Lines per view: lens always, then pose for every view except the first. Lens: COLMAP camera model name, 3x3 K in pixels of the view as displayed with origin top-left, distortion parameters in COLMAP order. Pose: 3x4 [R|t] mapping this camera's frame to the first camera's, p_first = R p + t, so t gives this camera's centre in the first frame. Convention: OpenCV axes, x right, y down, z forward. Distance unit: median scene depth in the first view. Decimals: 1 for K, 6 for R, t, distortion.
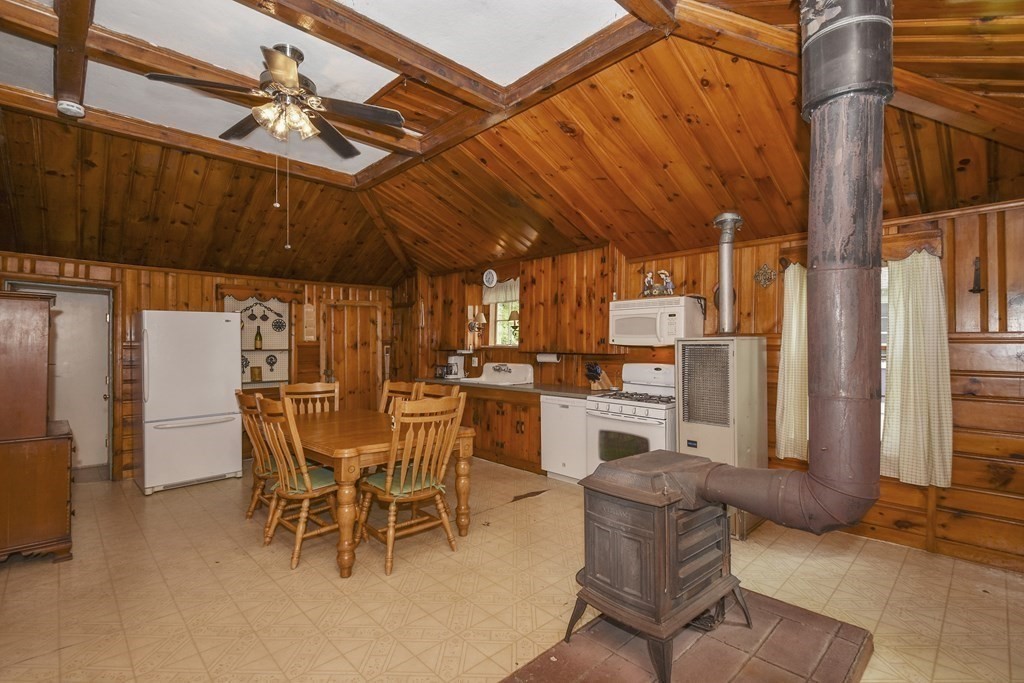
lens RADIAL K [[453.6, 0, 513.2], [0, 453.6, 340.6], [0, 0, 1]] dist [0.005401, -0.010276]
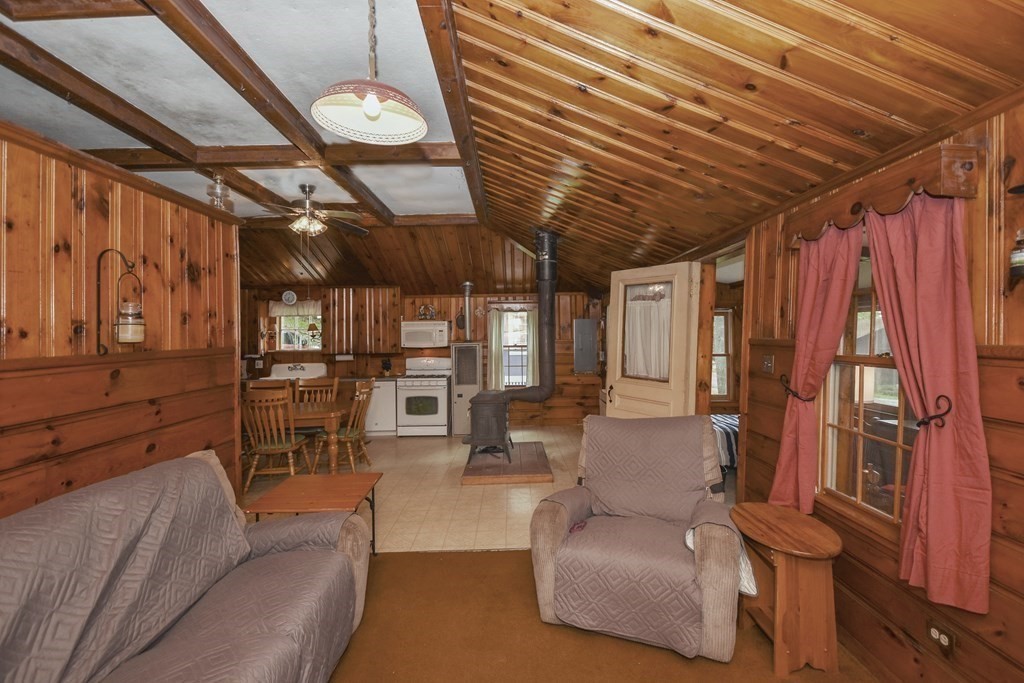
lens RADIAL K [[453.6, 0, 514.3], [0, 453.6, 332.6], [0, 0, 1]] dist [0.005401, -0.010276]
pose [[0.696810, -0.008922, 0.717200, -0.660883], [0.013136, 0.999914, -0.000323, -0.037484], [-0.717135, 0.009646, 0.696867, -0.440811]]
